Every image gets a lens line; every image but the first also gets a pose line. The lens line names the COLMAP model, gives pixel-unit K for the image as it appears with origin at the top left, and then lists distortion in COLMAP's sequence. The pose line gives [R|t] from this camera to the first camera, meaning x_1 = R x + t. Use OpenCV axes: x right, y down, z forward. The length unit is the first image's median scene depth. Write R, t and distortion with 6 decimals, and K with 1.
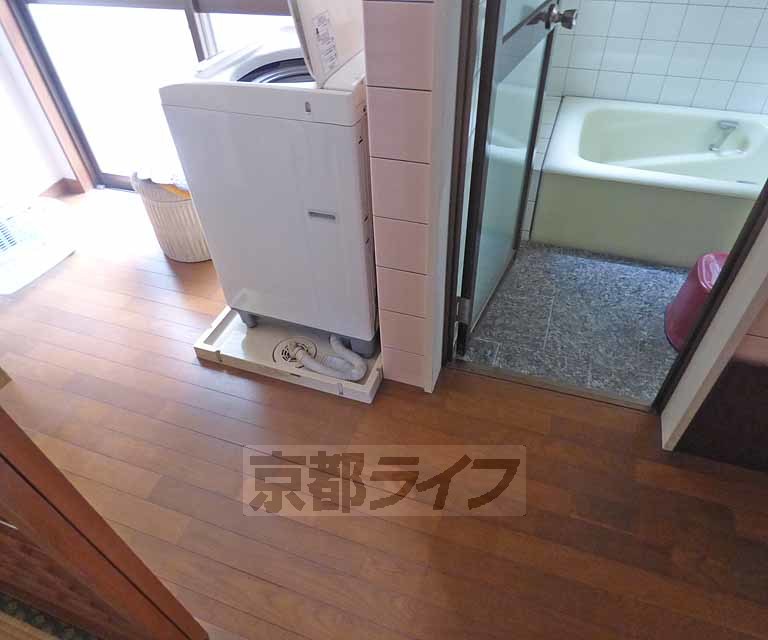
lens RADIAL K [[514.4, 0, 384.0], [0, 514.4, 320.0], [0, 0, 1]] dist [-0.020633, -0.001763]
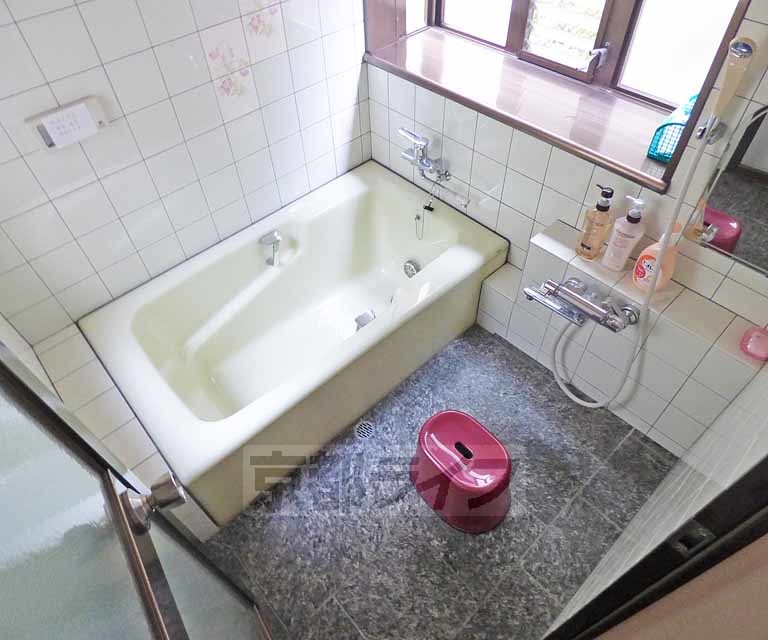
lens RADIAL K [[514.4, 0, 384.0], [0, 514.4, 320.0], [0, 0, 1]] dist [-0.020633, -0.001763]
pose [[0.468940, -0.656250, 0.591127, 0.154068], [0.617615, 0.722084, 0.311682, -0.439971], [-0.631385, 0.218929, 0.743924, 0.246867]]
